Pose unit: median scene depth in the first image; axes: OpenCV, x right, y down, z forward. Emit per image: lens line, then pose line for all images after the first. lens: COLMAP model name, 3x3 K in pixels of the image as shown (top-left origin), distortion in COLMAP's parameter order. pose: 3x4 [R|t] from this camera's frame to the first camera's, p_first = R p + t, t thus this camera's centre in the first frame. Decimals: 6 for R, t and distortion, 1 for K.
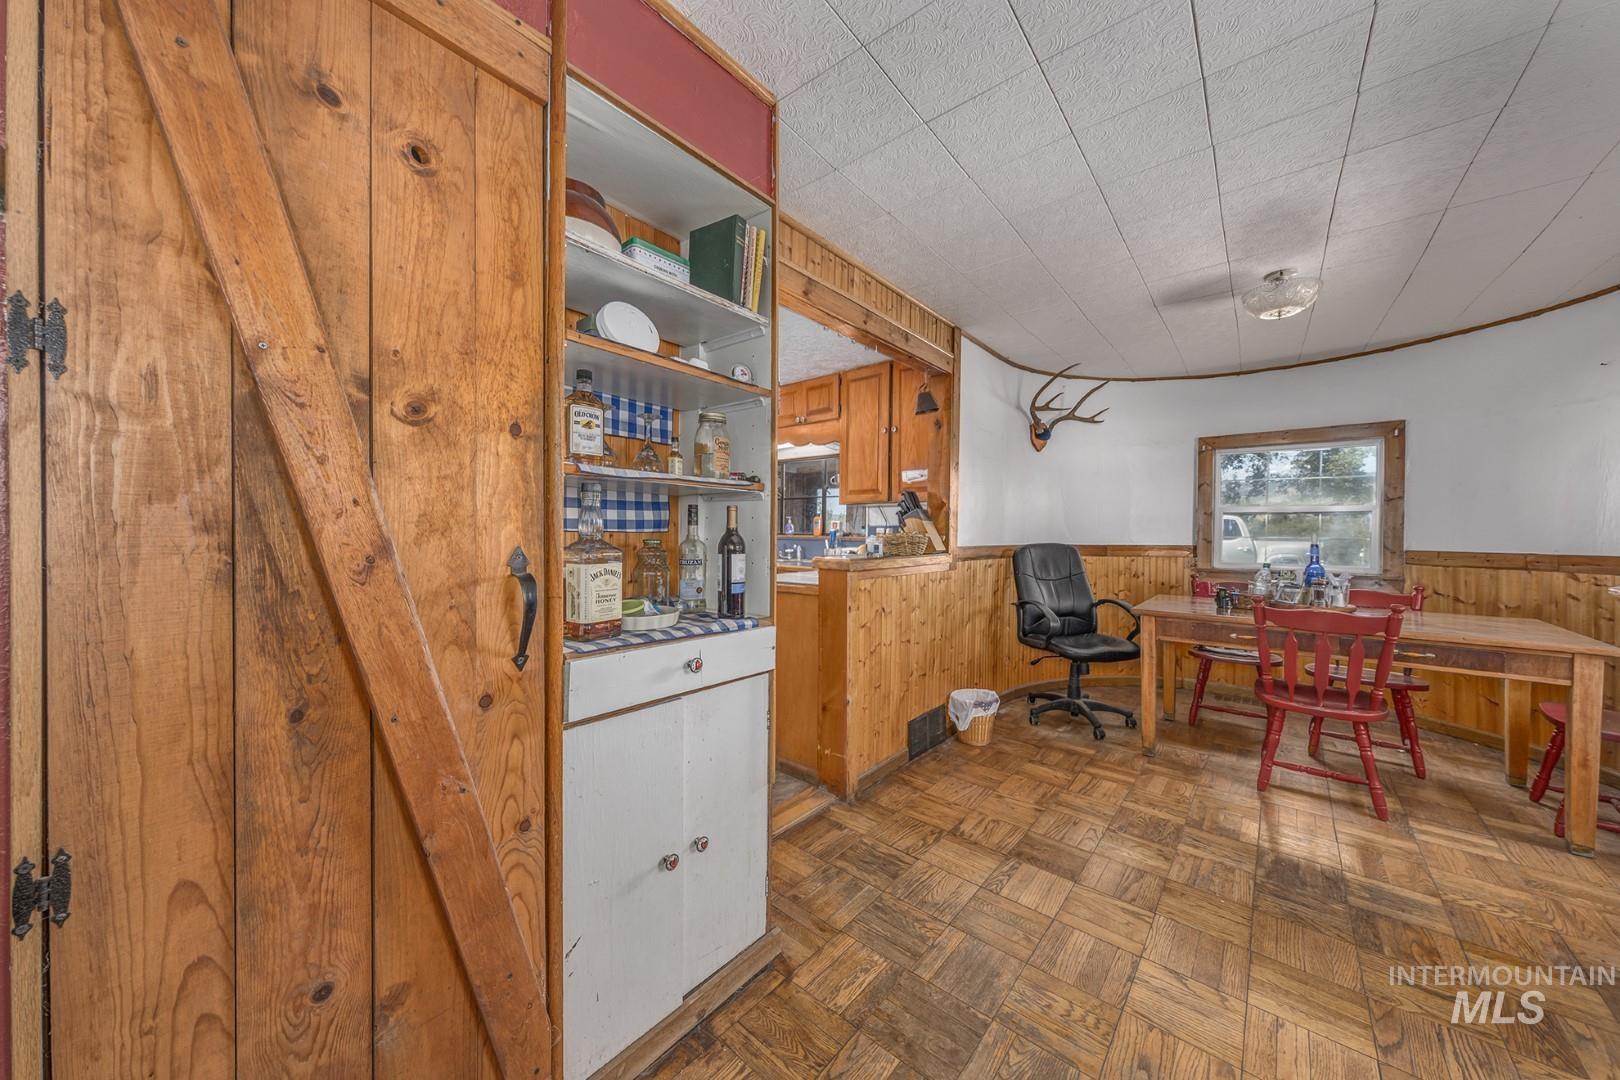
lens RADIAL K [[532.0, 0, 810.4], [0, 532.0, 534.7], [0, 0, 1]] dist [0.000708, 0.000062]
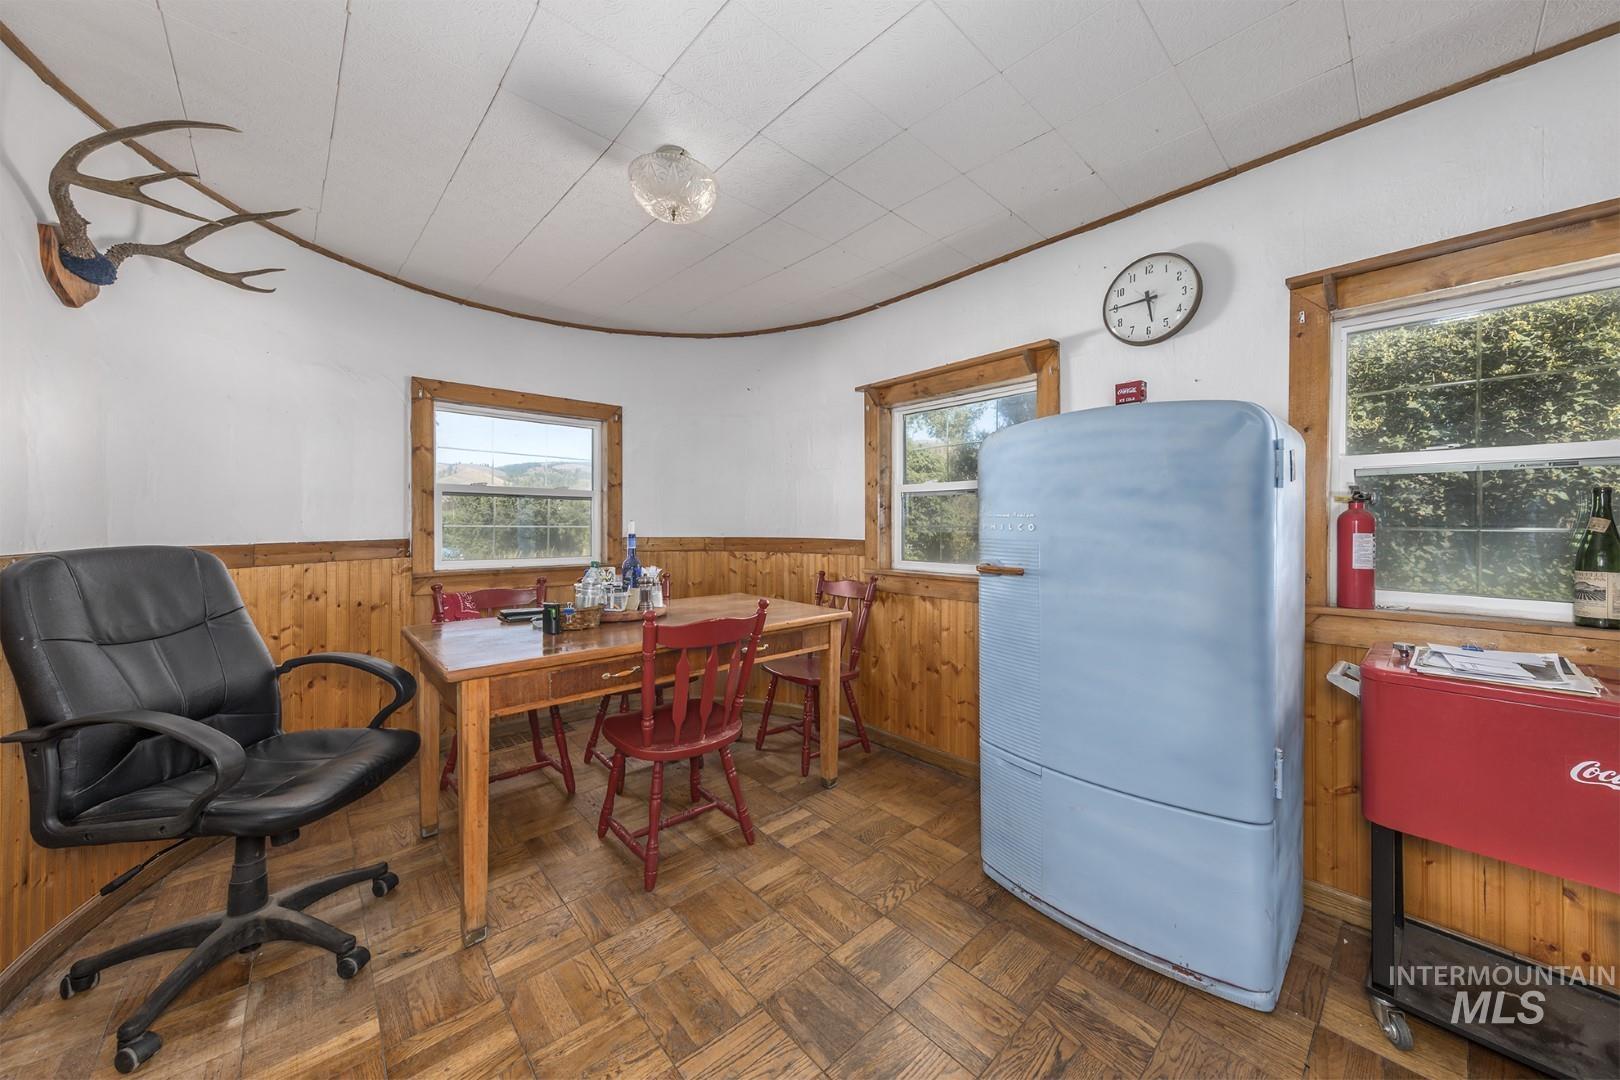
lens RADIAL K [[562.7, 0, 809.8], [0, 562.7, 526.7], [0, 0, 1]] dist [0.002725, 0.000364]
pose [[0.116516, -0.011464, 0.993123, 0.107921], [0.004985, 0.999928, 0.010958, -0.000407], [-0.993176, 0.003674, 0.116565, 0.527117]]
